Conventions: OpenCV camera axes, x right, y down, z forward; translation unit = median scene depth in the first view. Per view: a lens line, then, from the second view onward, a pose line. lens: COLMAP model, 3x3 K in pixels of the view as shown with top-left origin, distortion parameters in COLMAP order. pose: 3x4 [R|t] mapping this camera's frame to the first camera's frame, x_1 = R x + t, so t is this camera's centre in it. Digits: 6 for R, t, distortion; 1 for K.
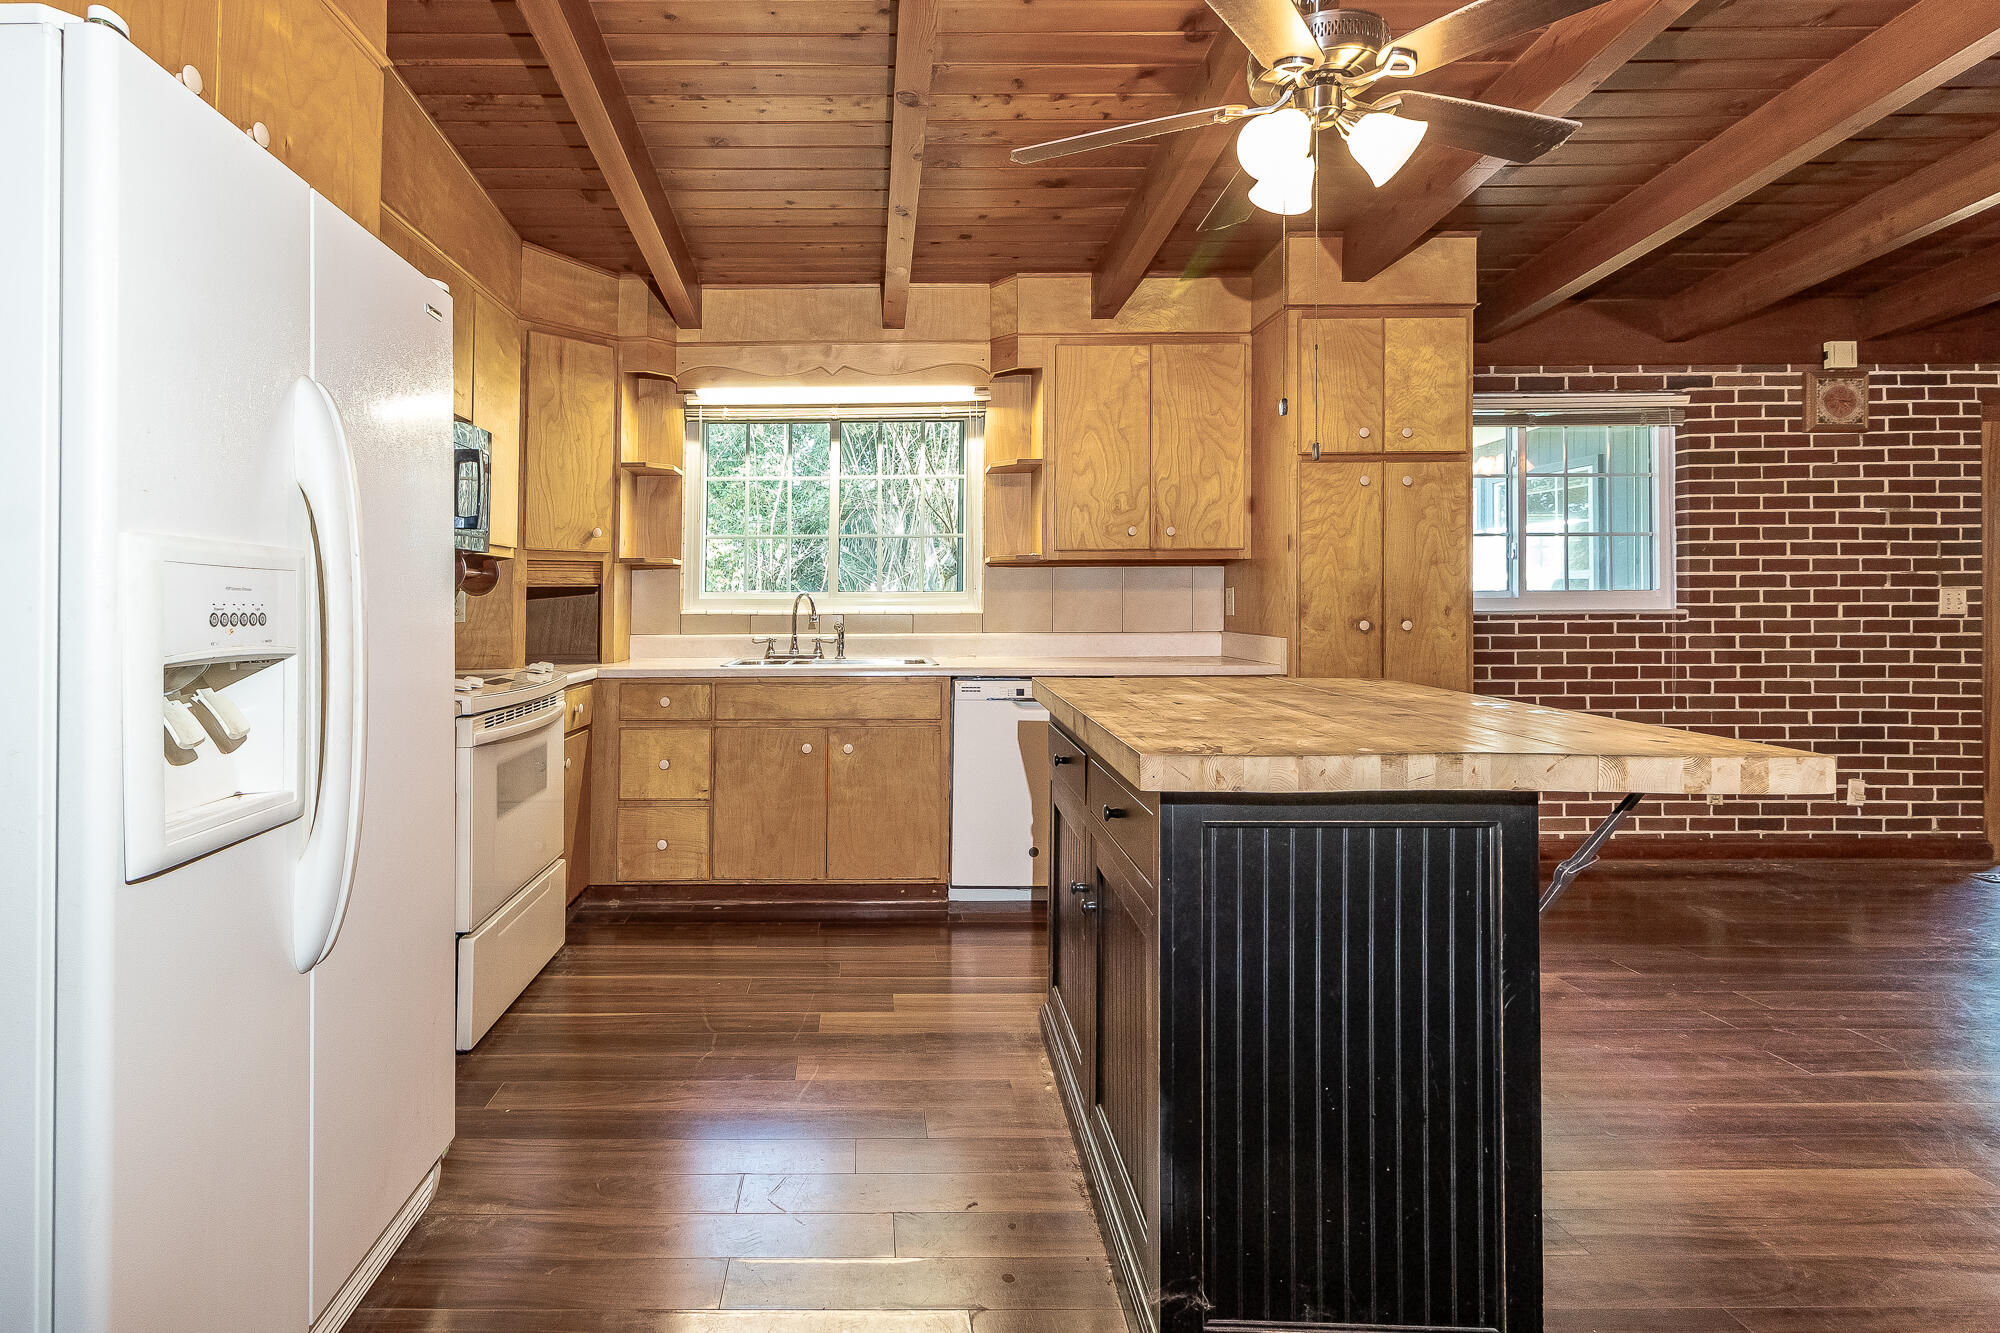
lens RADIAL K [[954.5, 0, 958.1], [0, 954.5, 582.6], [0, 0, 1]] dist [0.000431, -0.000332]
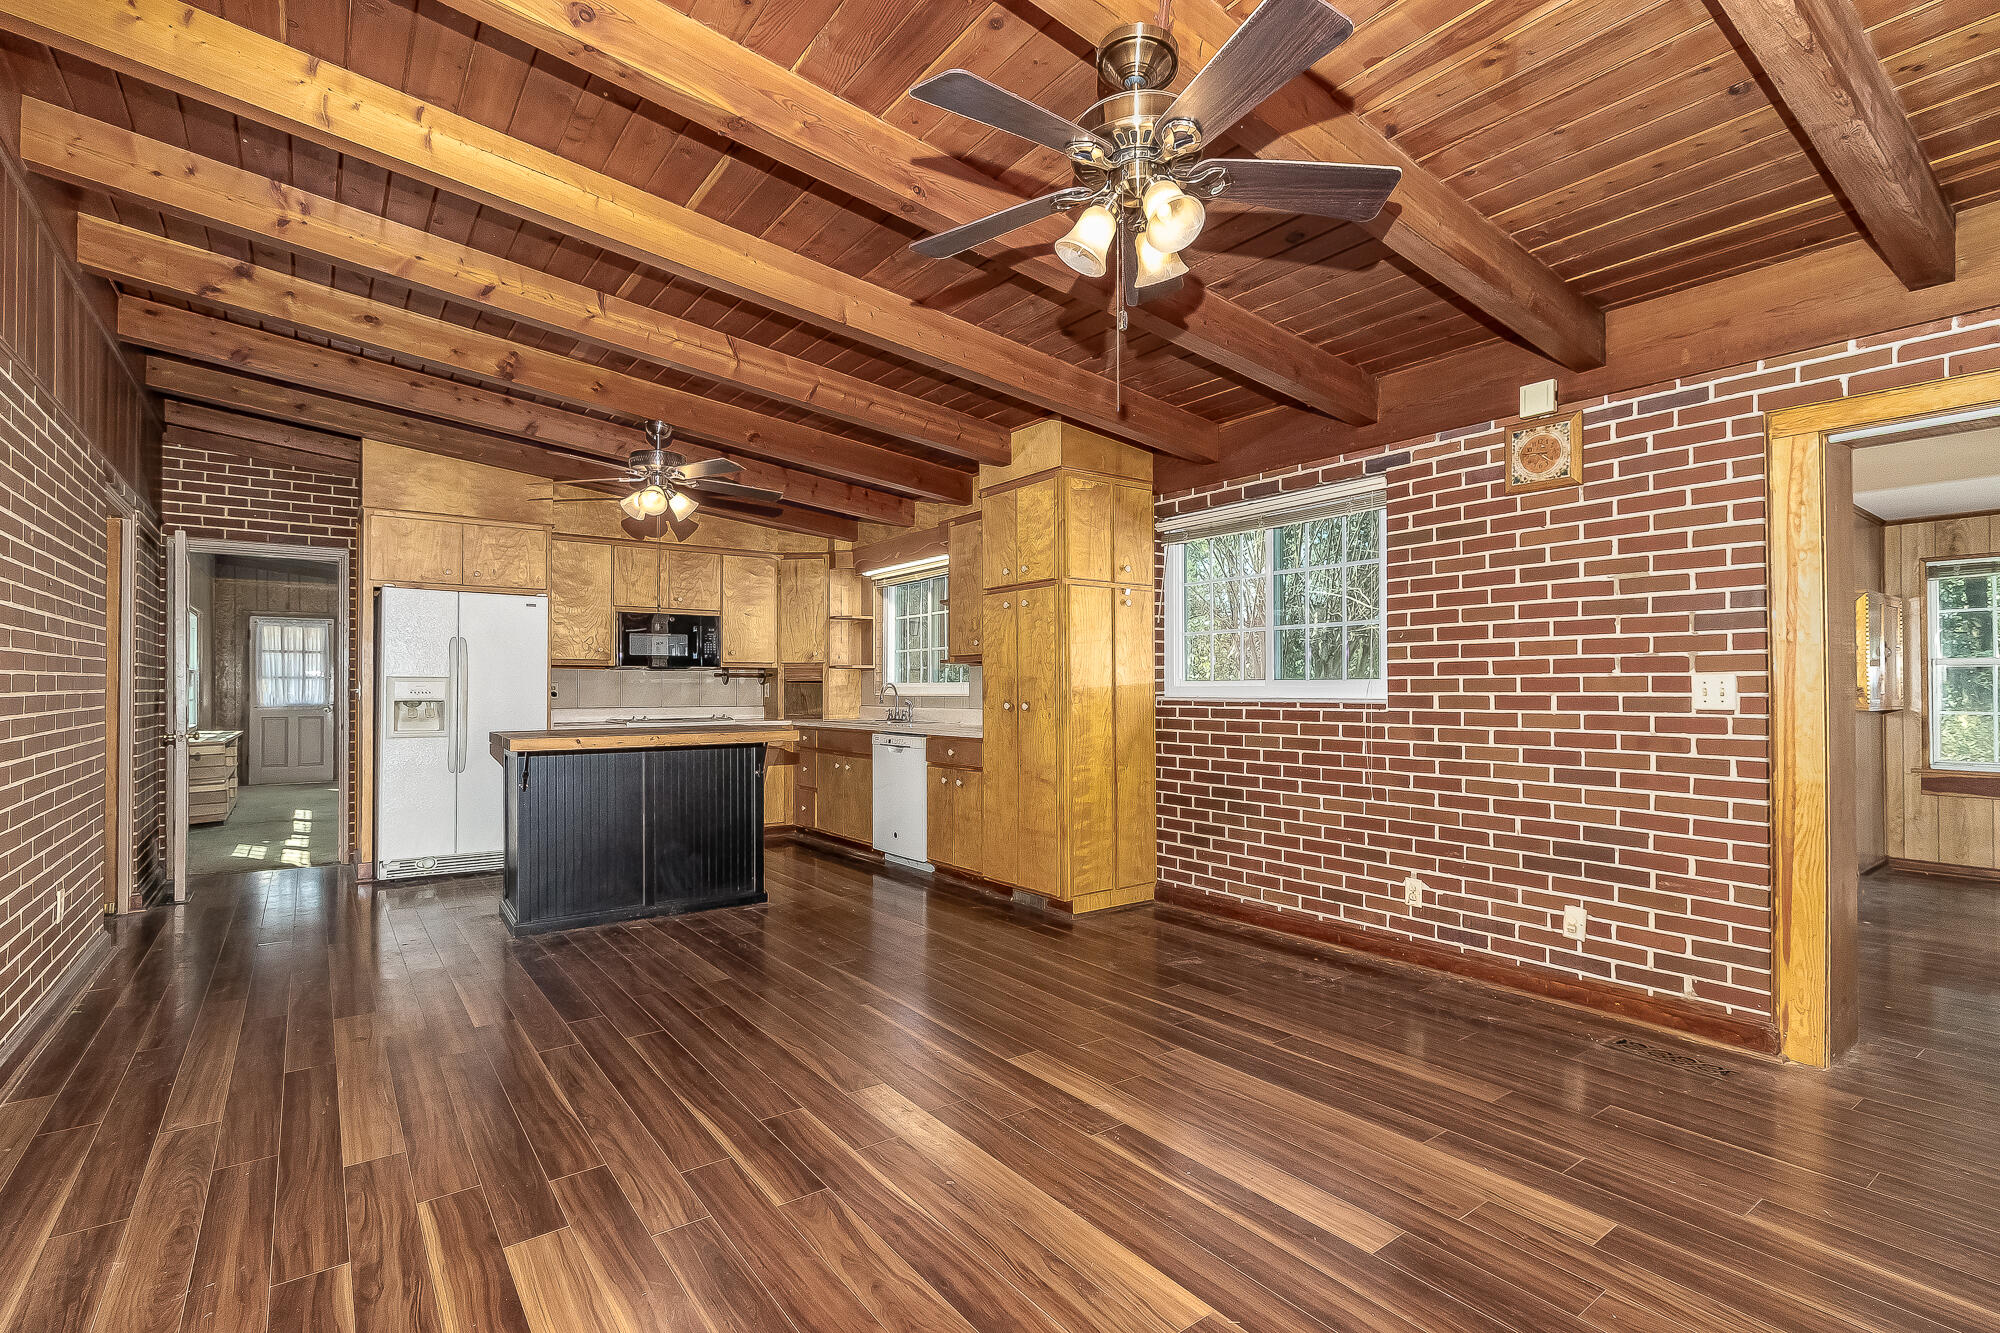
lens RADIAL K [[954.5, 0, 1015.3], [0, 954.5, 675.0], [0, 0, 1]] dist [0.000431, -0.000332]
pose [[0.601133, -0.008475, -0.799104, 1.310463], [0.015351, 0.999882, 0.000943, -0.002575], [0.799002, -0.012834, 0.601192, 0.120489]]
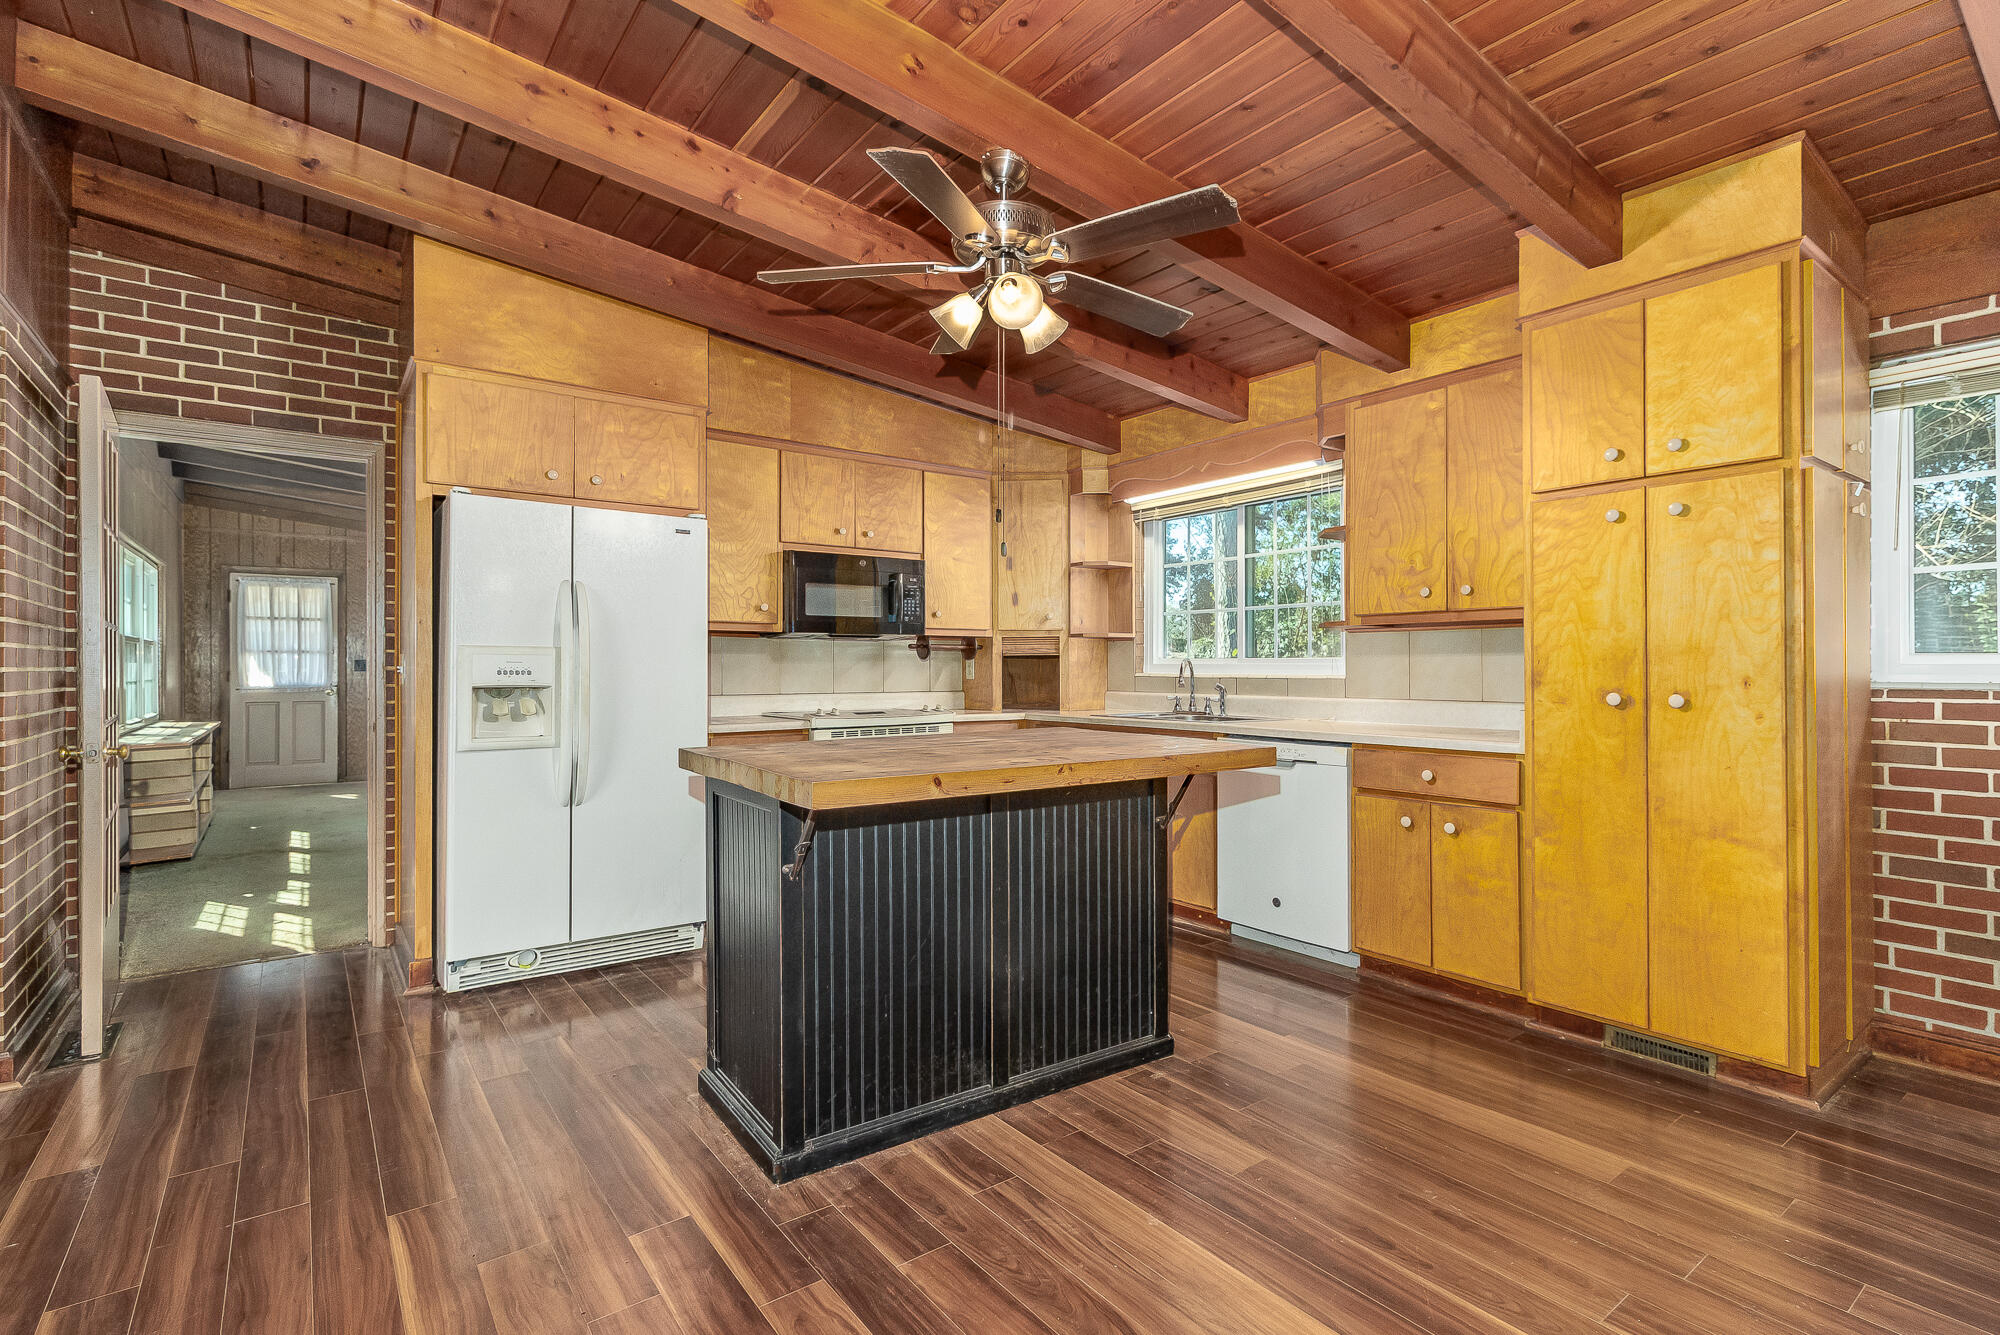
lens RADIAL K [[954.5, 0, 1026.8], [0, 954.5, 657.6], [0, 0, 1]] dist [0.000431, -0.000332]
pose [[0.614131, -0.004086, -0.789193, 0.621847], [0.013927, 0.999887, 0.005660, -0.000502], [0.789081, -0.014467, 0.614119, 0.107747]]
